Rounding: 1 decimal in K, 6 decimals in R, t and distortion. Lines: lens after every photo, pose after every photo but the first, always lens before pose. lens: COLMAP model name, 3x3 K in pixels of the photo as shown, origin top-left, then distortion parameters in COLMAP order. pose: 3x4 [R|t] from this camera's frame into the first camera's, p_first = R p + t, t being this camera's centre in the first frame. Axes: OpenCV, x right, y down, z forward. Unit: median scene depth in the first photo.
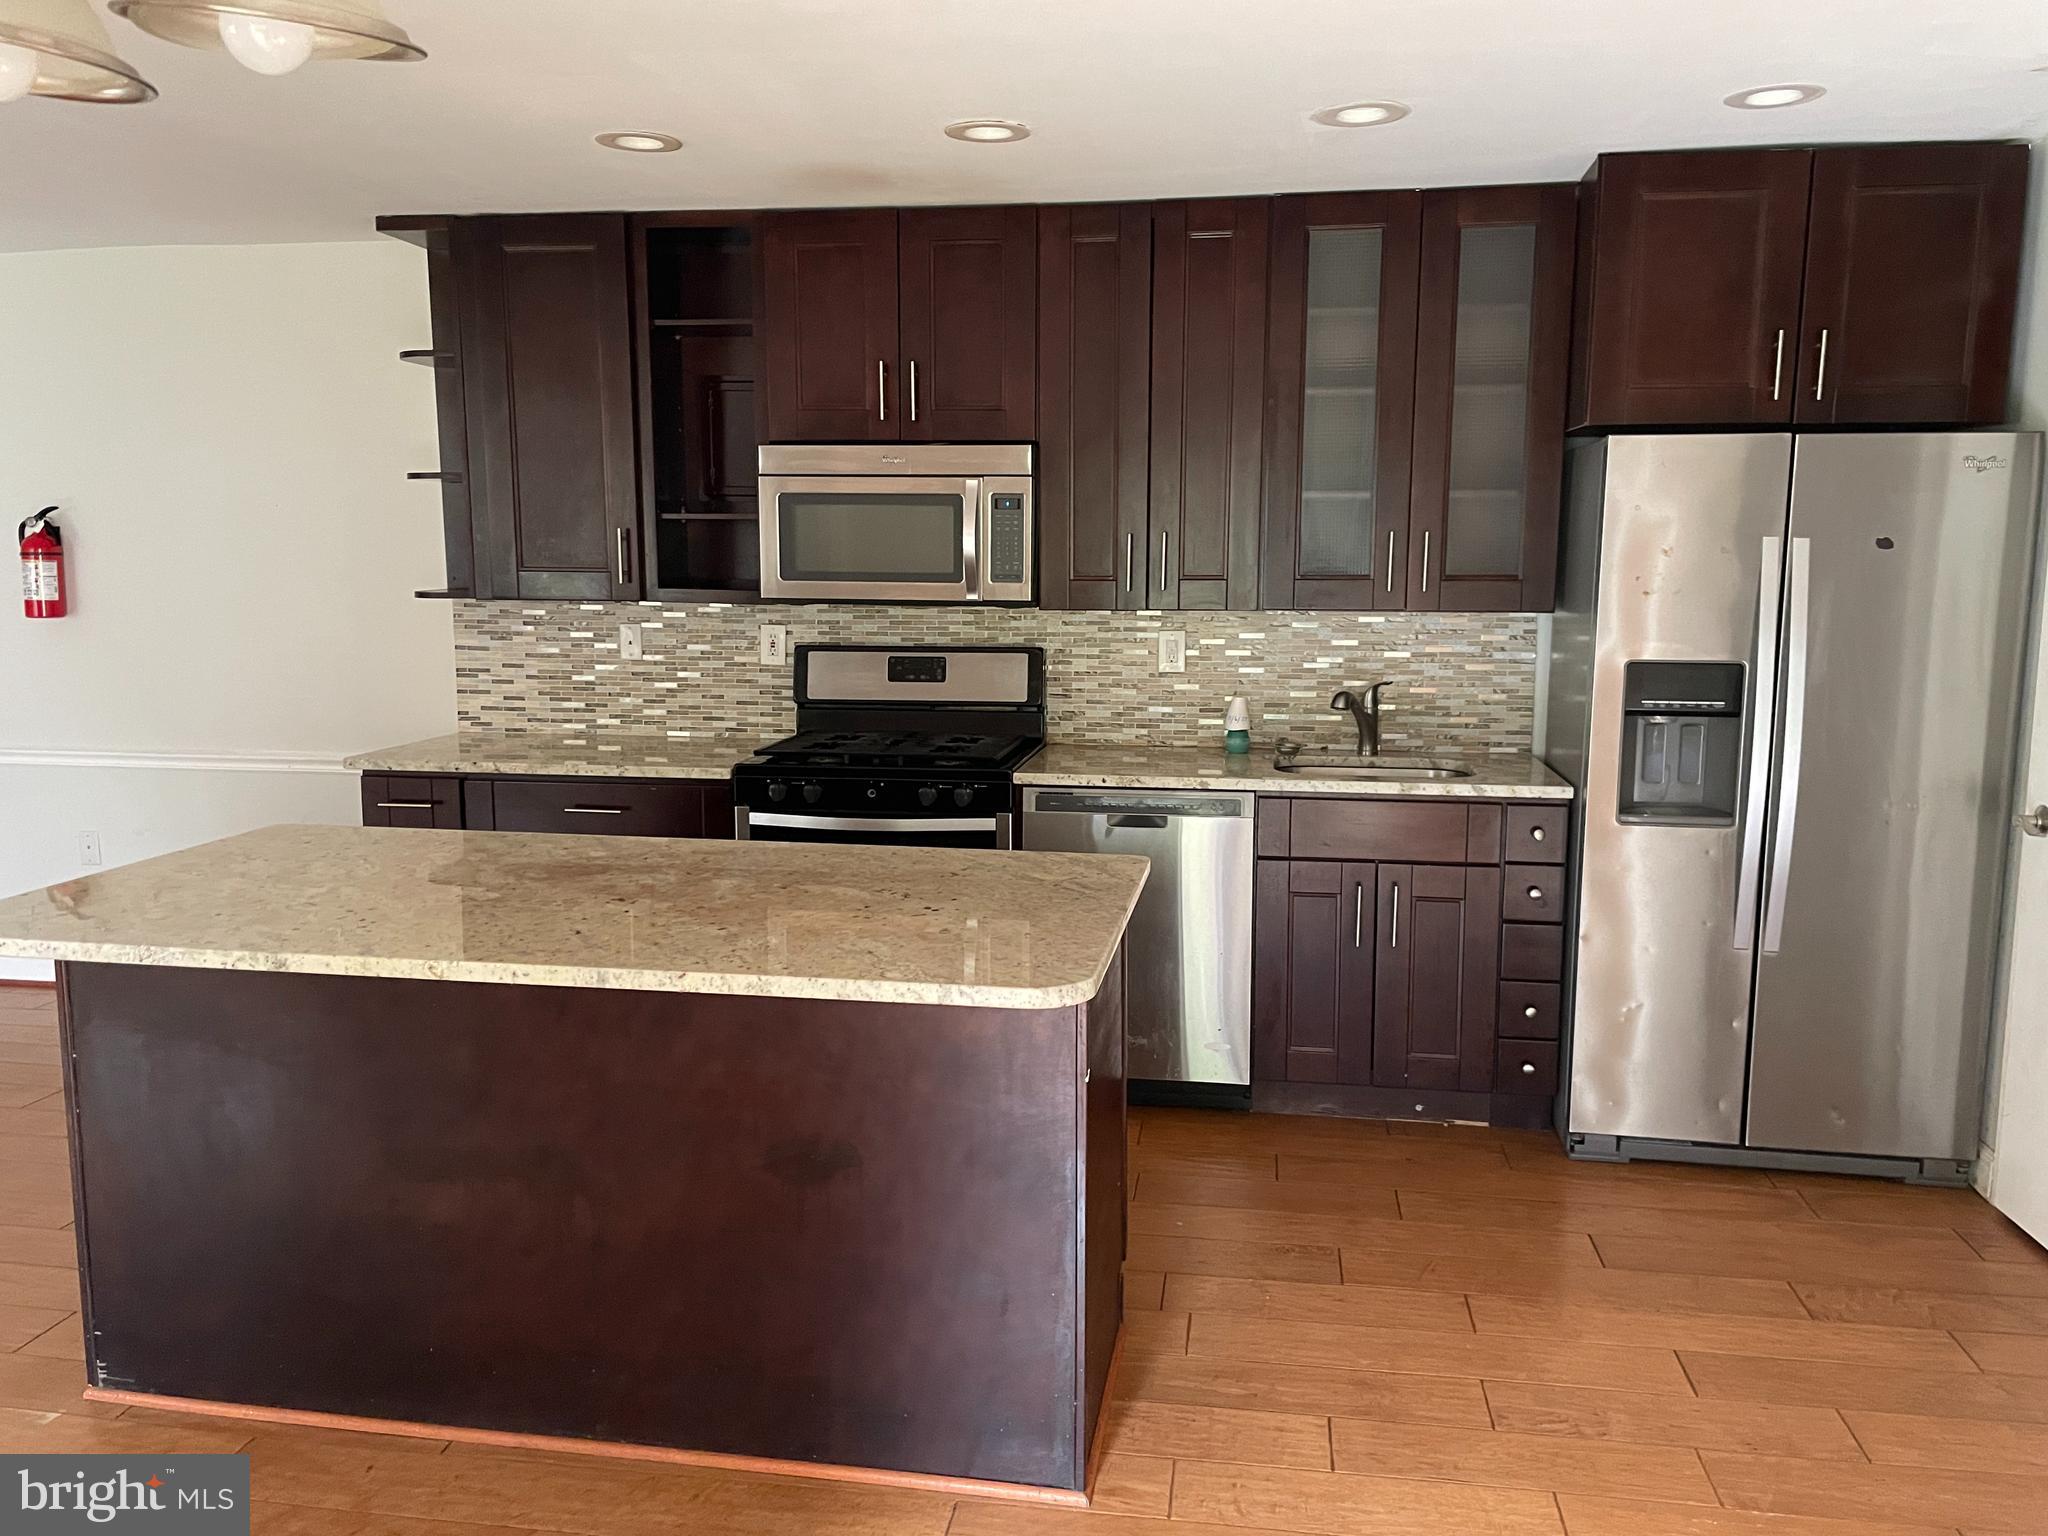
lens RADIAL K [[1579.1, 0, 1024.0], [0, 1579.1, 768.0], [0, 0, 1]] dist [0.003770, -0.001190]
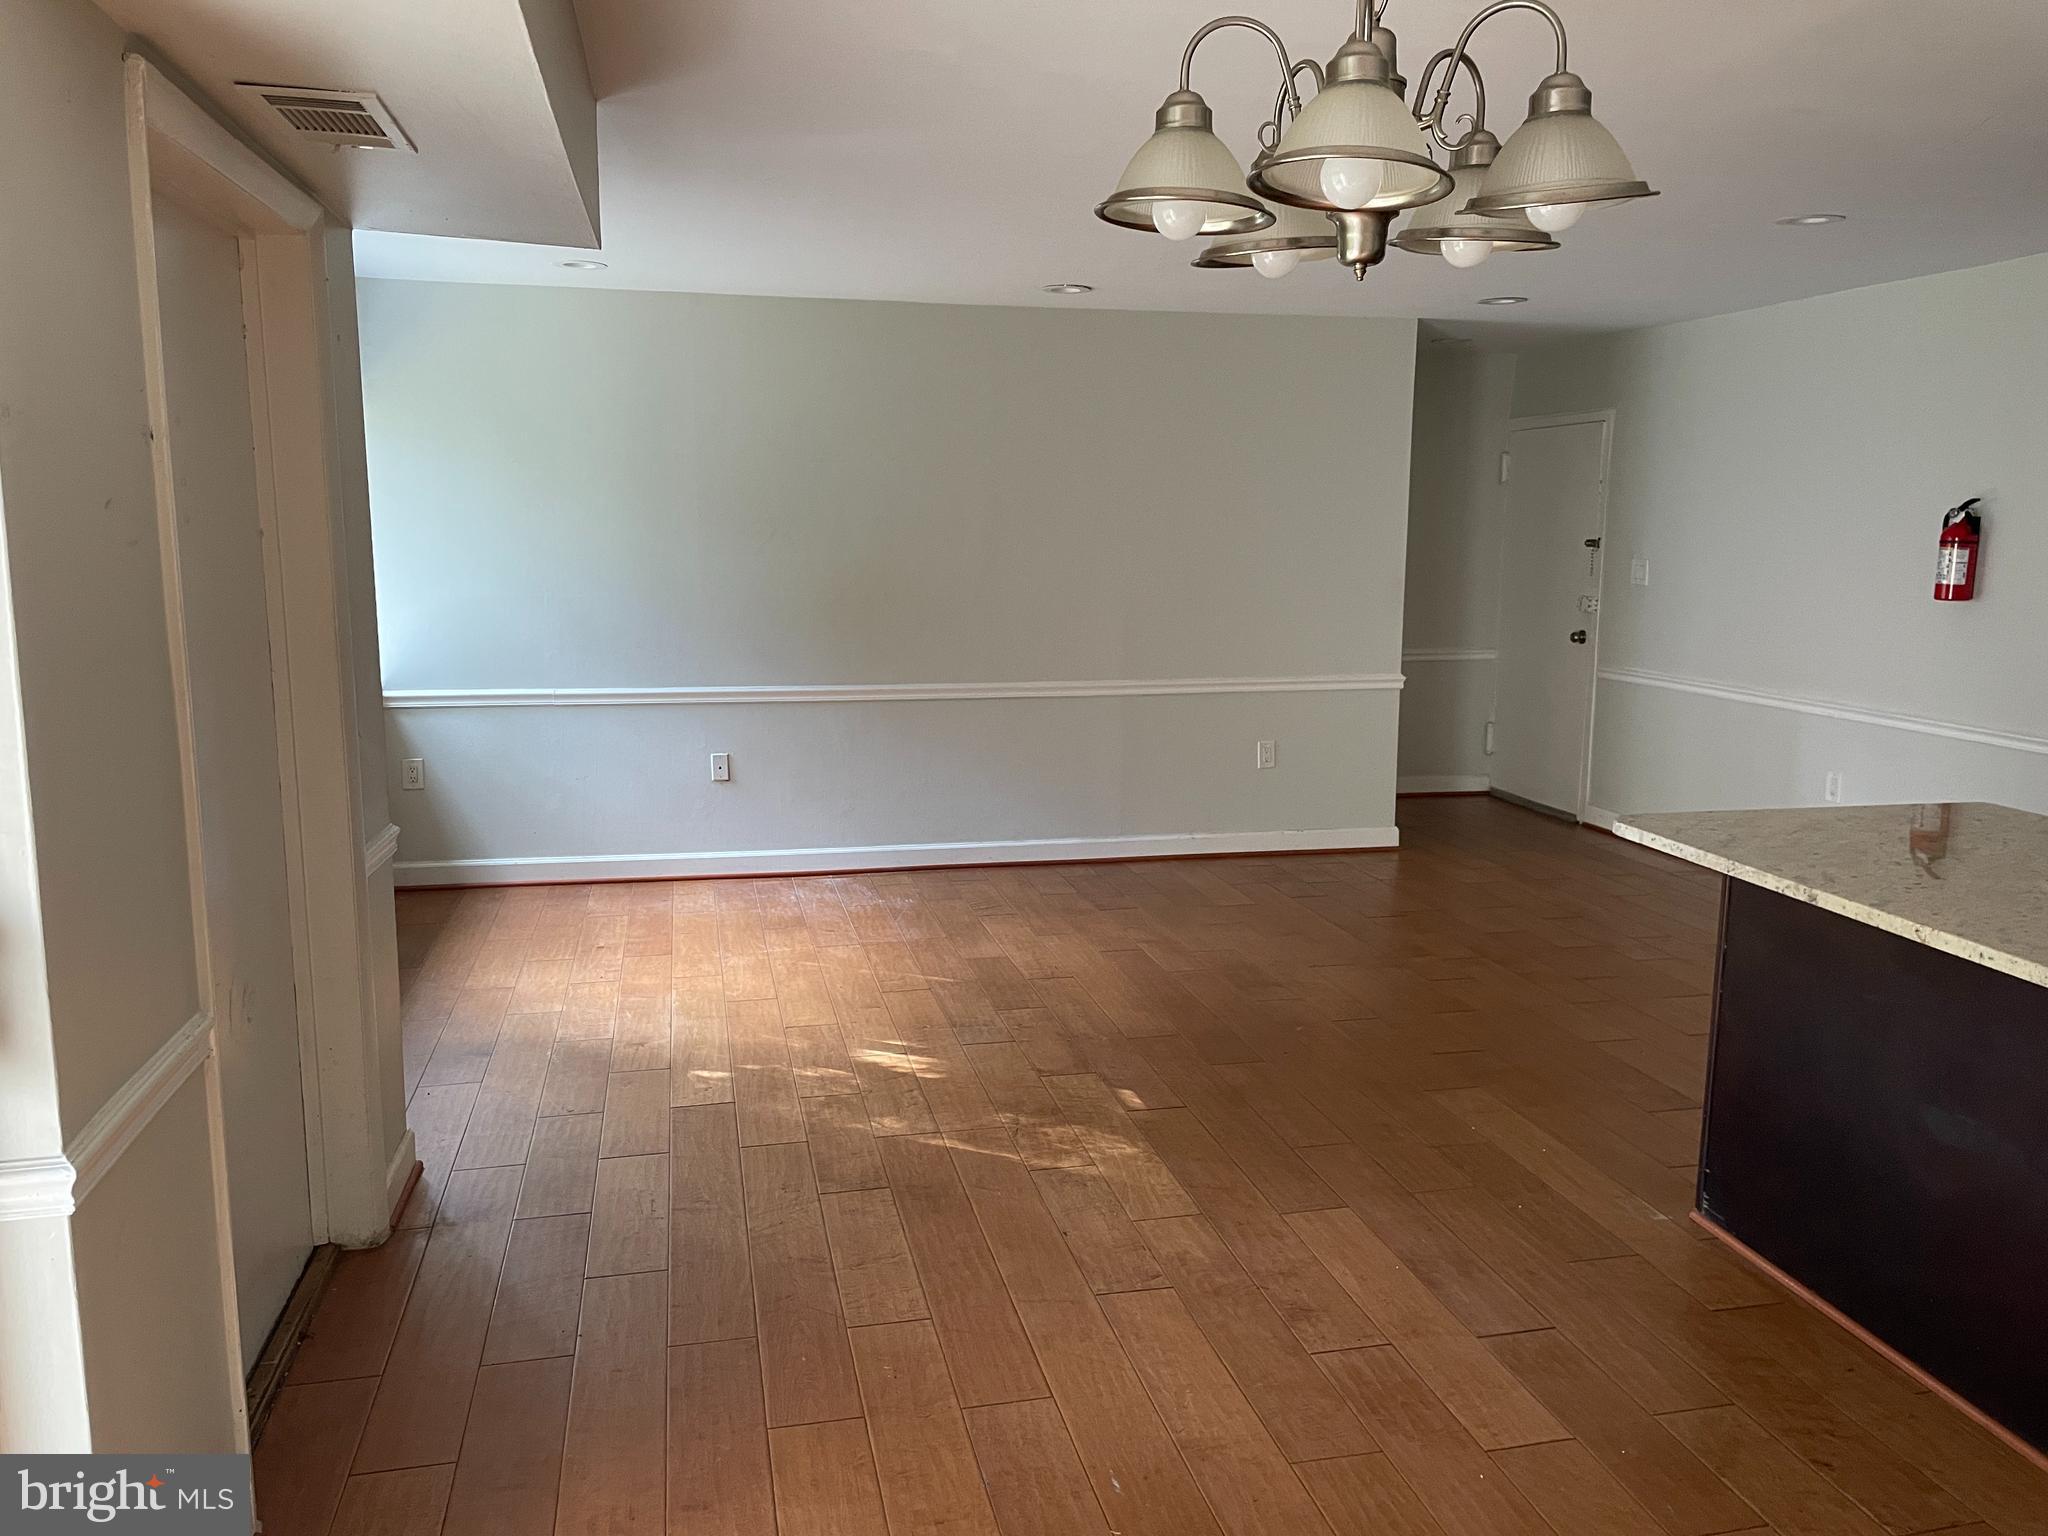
lens RADIAL K [[1541.3, 0, 1024.0], [0, 1541.3, 768.0], [0, 0, 1]] dist [-0.003488, -0.002091]
pose [[0.377859, 0.151380, -0.913404, 0.132360], [-0.138612, 0.984674, 0.105850, -0.004389], [0.915428, 0.086612, 0.393051, 0.001458]]
